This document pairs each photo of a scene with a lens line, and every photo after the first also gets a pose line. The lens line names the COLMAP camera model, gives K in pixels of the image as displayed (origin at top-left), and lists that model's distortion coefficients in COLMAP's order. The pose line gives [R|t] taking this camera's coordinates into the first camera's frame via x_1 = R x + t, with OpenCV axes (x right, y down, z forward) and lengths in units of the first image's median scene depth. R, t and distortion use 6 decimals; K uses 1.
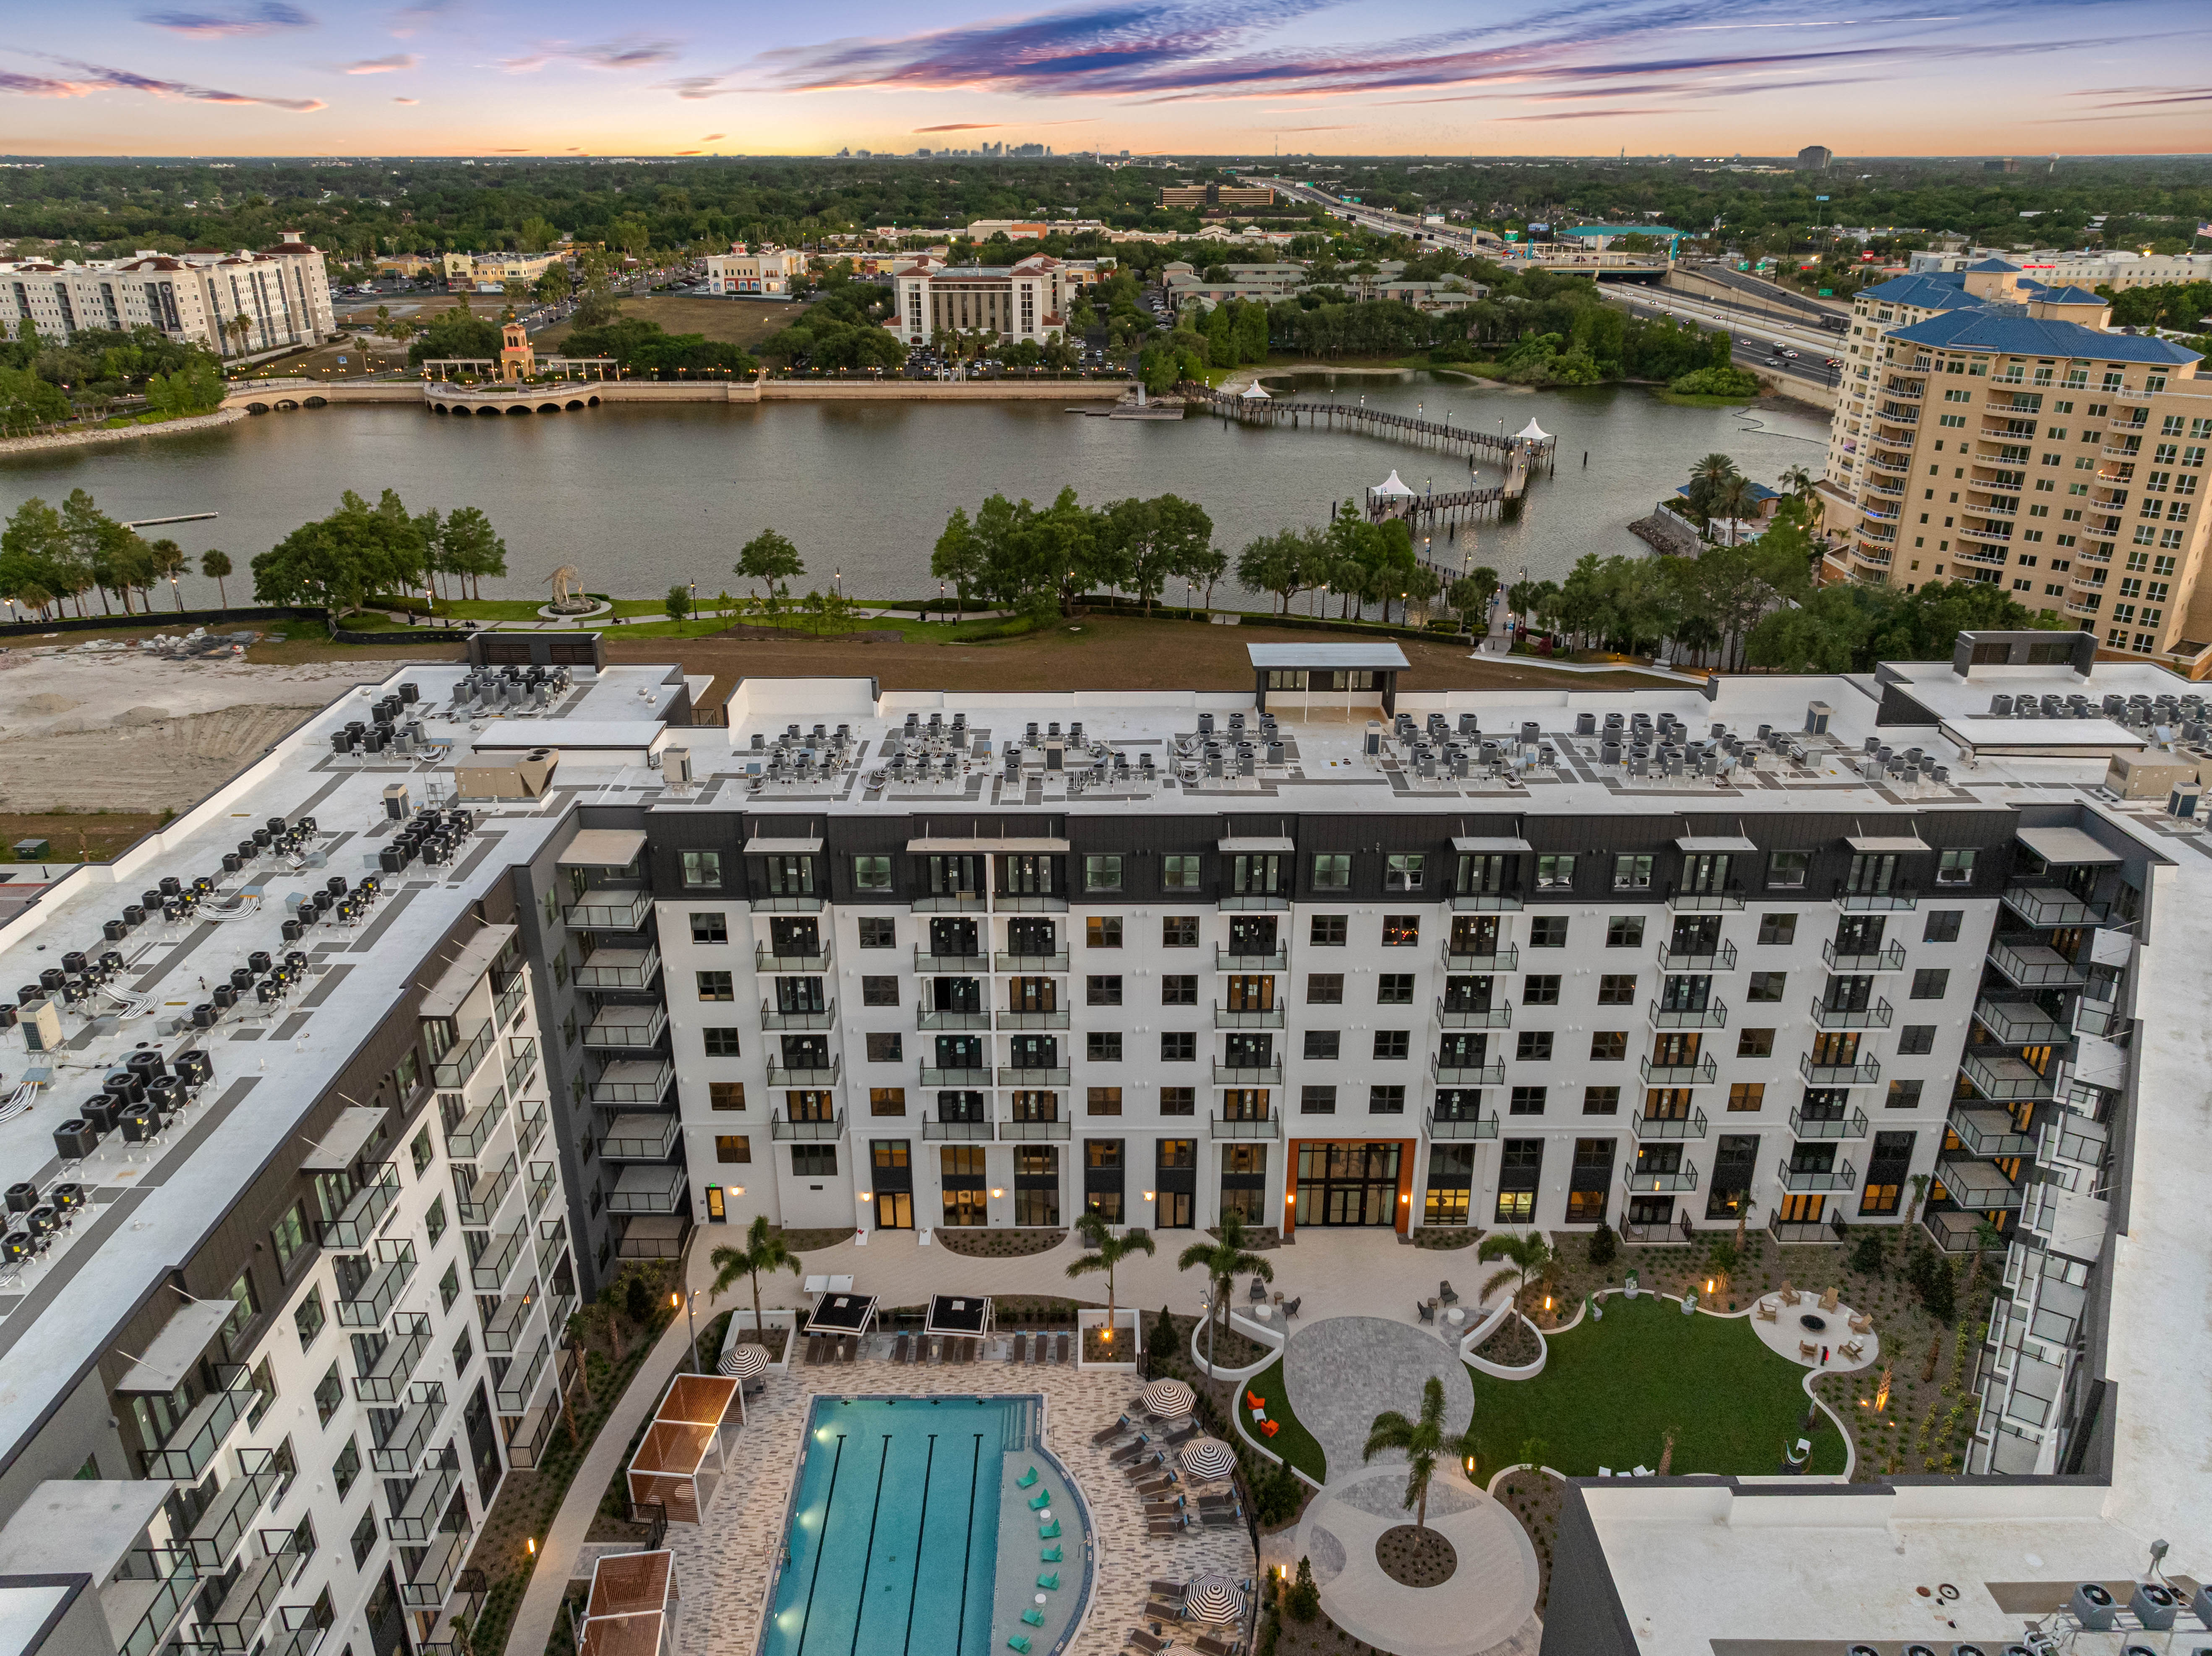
lens RADIAL K [[1546.9, 0, 1103.0], [0, 1546.9, 857.8], [0, 0, 1]] dist [0.003041, -0.010480]
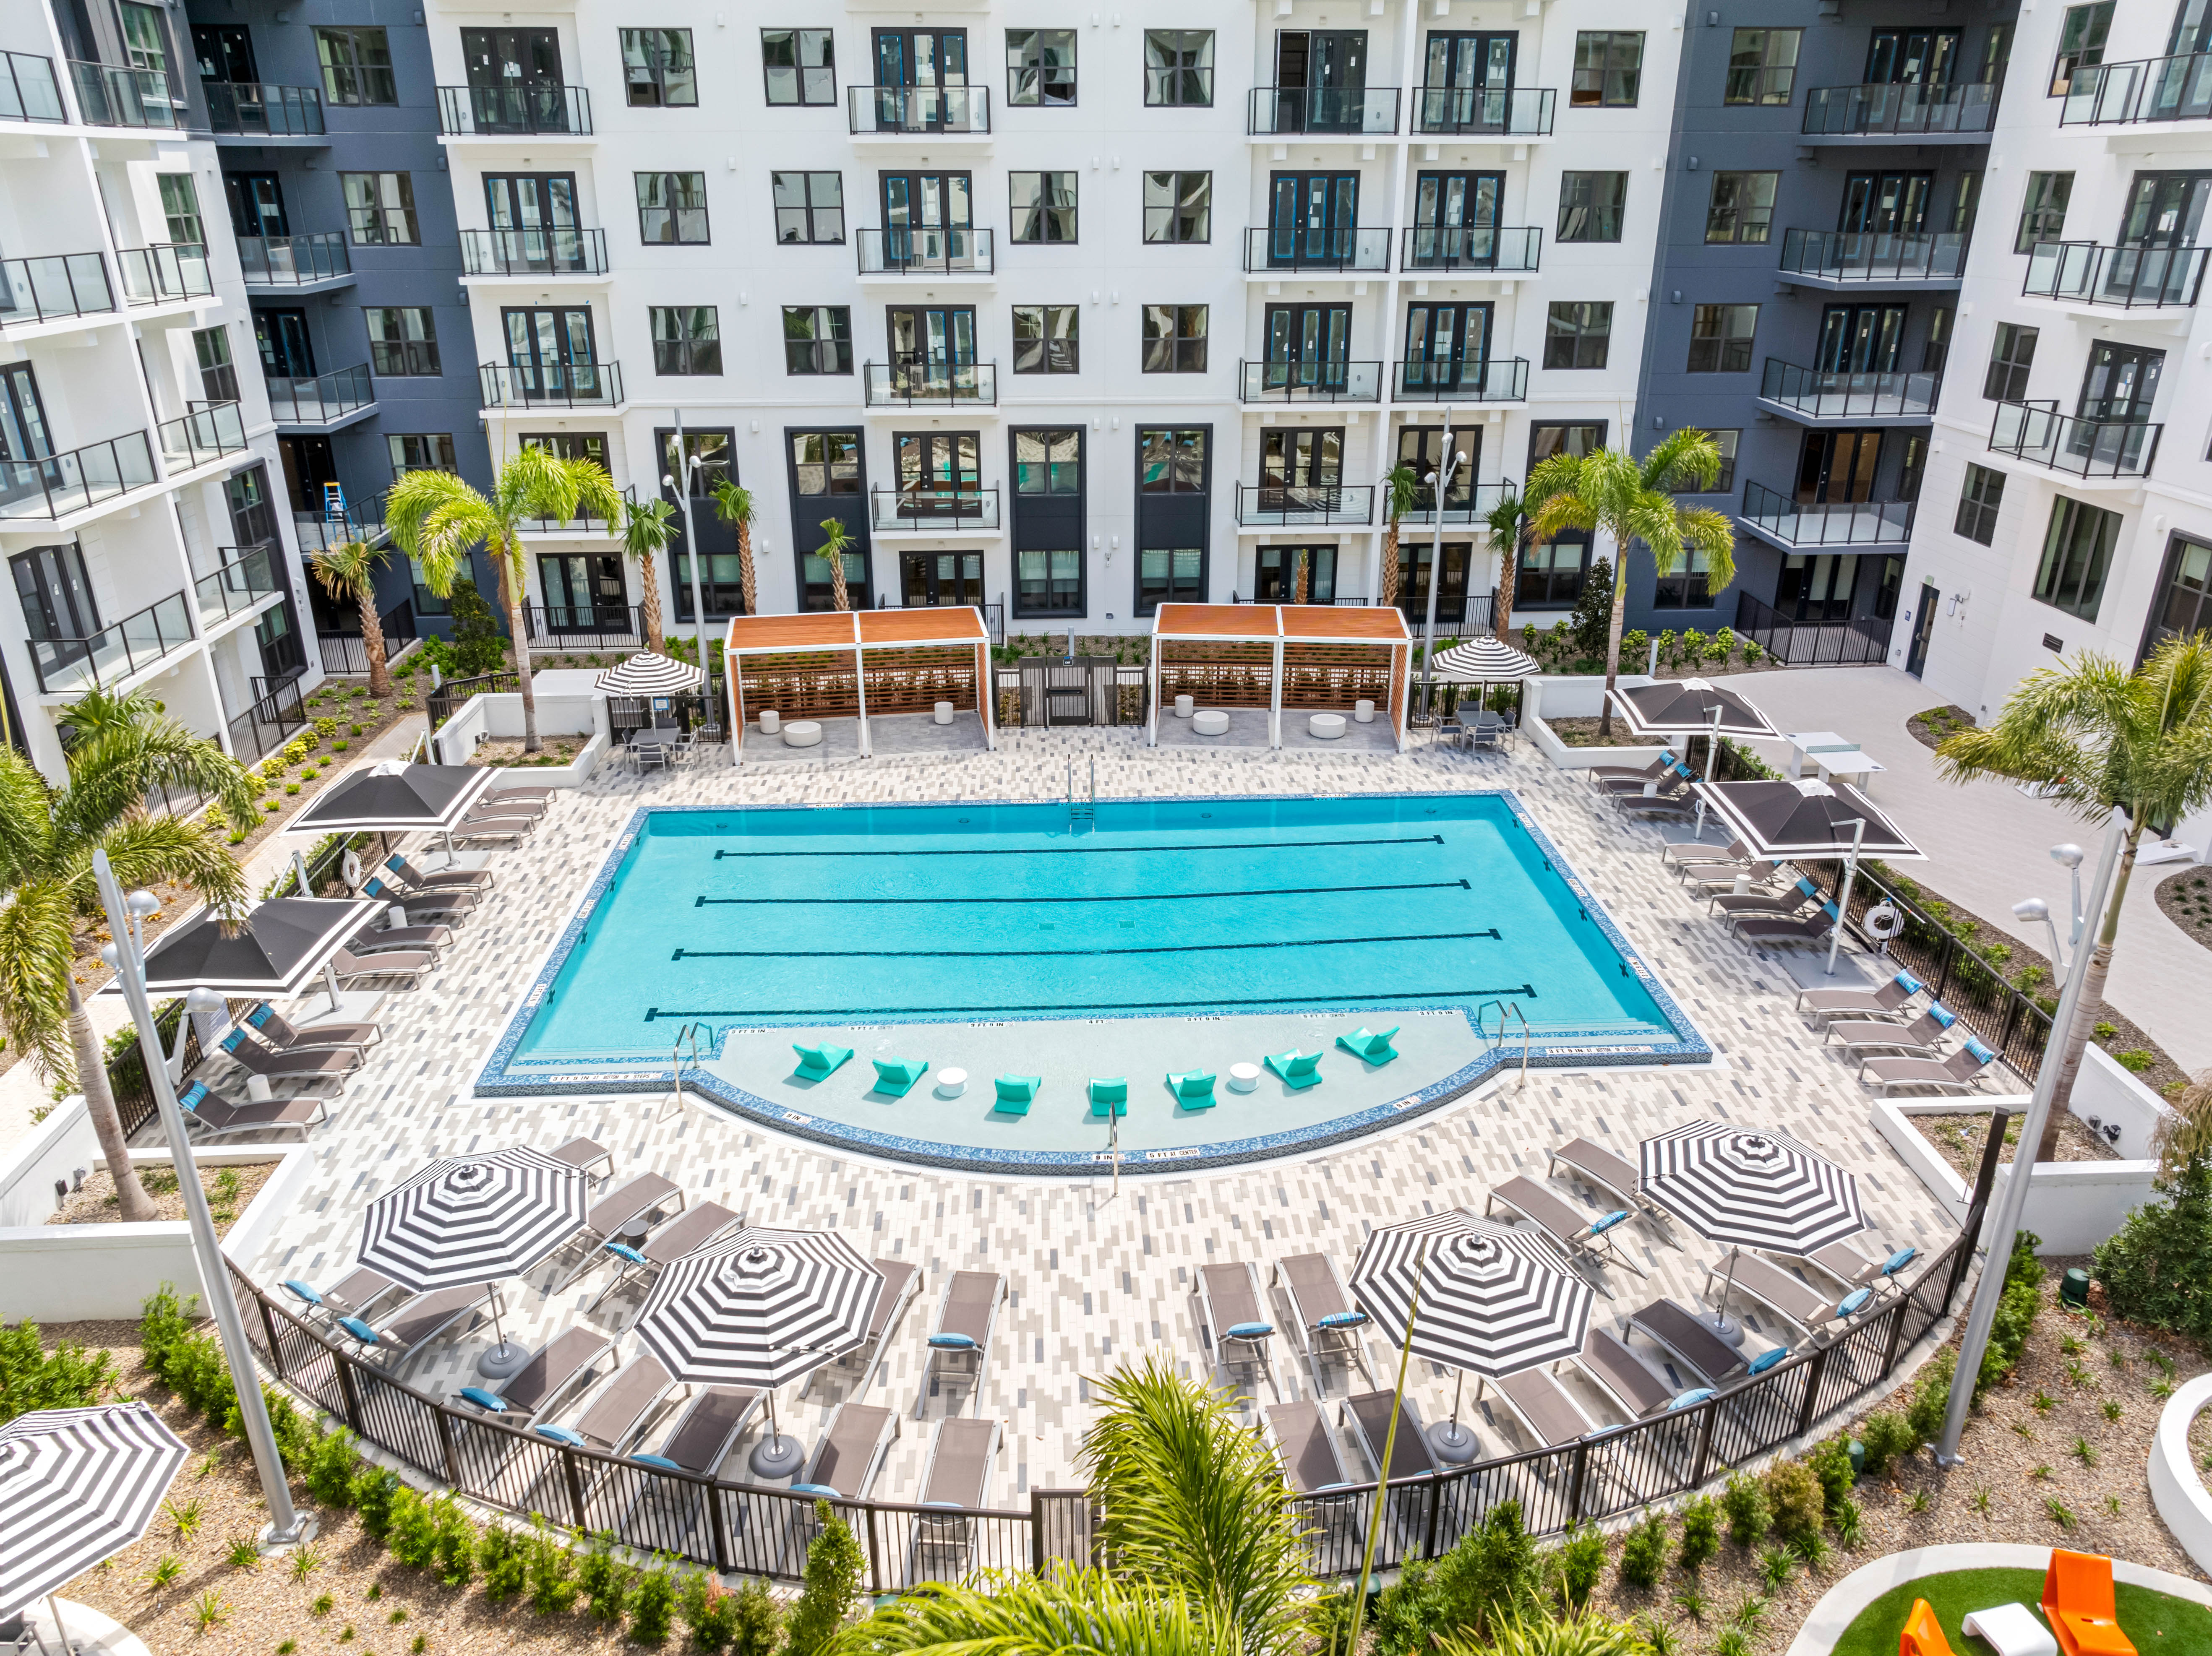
lens RADIAL K [[1546.9, 0, 1105.9], [0, 1546.9, 825.7], [0, 0, 1]] dist [0.003041, -0.010480]
pose [[0.045800, 0.395197, -0.917454, 0.218009], [-0.408584, 0.845493, 0.343803, 0.230884], [0.911571, 0.359111, 0.200195, 0.750532]]
